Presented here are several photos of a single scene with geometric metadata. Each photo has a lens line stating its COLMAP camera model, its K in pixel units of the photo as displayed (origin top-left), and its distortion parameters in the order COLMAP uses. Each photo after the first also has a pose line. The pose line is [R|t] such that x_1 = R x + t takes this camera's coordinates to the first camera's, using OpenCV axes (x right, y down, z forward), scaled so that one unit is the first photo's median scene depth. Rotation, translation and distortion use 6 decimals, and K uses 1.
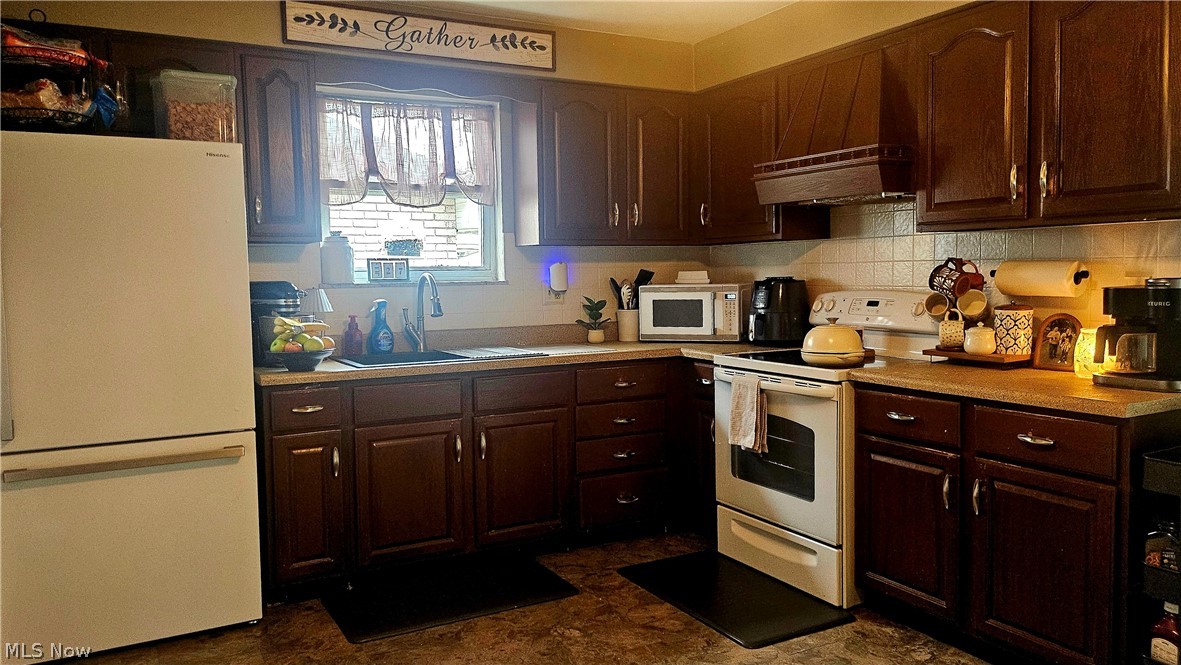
lens RADIAL K [[872.4, 0, 610.5], [0, 872.4, 329.8], [0, 0, 1]] dist [0.067414, -0.099996]
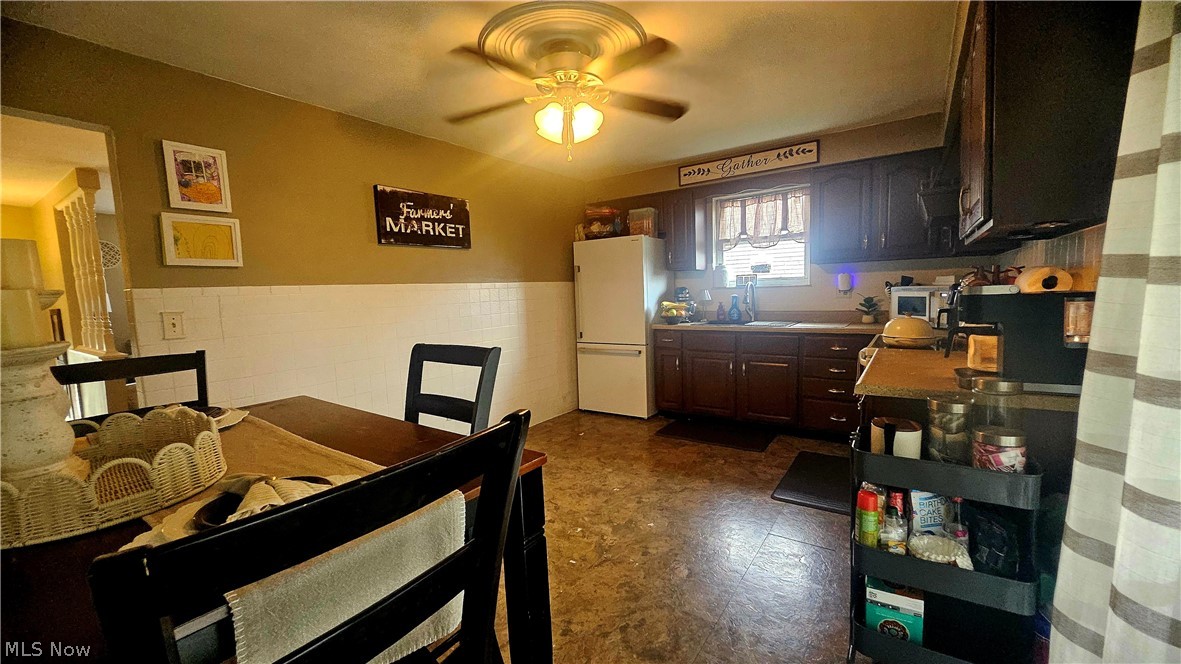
lens RADIAL K [[467.8, 0, 587.8], [0, 467.8, 334.9], [0, 0, 1]] dist [-0.009541, 0.000415]
pose [[0.428442, 0.085826, -0.899484, 0.646614], [-0.033117, 0.996301, 0.079290, -0.017737], [0.902962, -0.004183, 0.429700, 0.218905]]
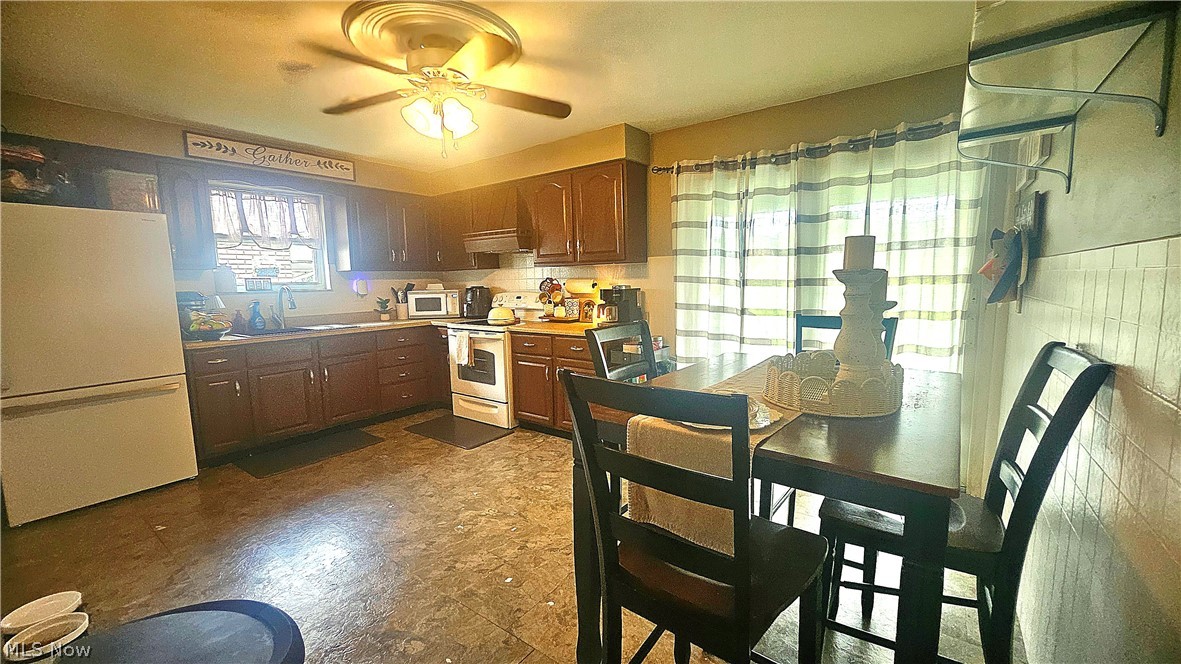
lens RADIAL K [[466.3, 0, 590.5], [0, 466.3, 332.0], [0, 0, 1]] dist [0.002569, 0.000178]
pose [[0.915672, -0.048867, 0.398944, -0.016729], [0.033861, 0.998432, 0.044580, 0.011323], [-0.400497, -0.027312, 0.915891, -0.183965]]
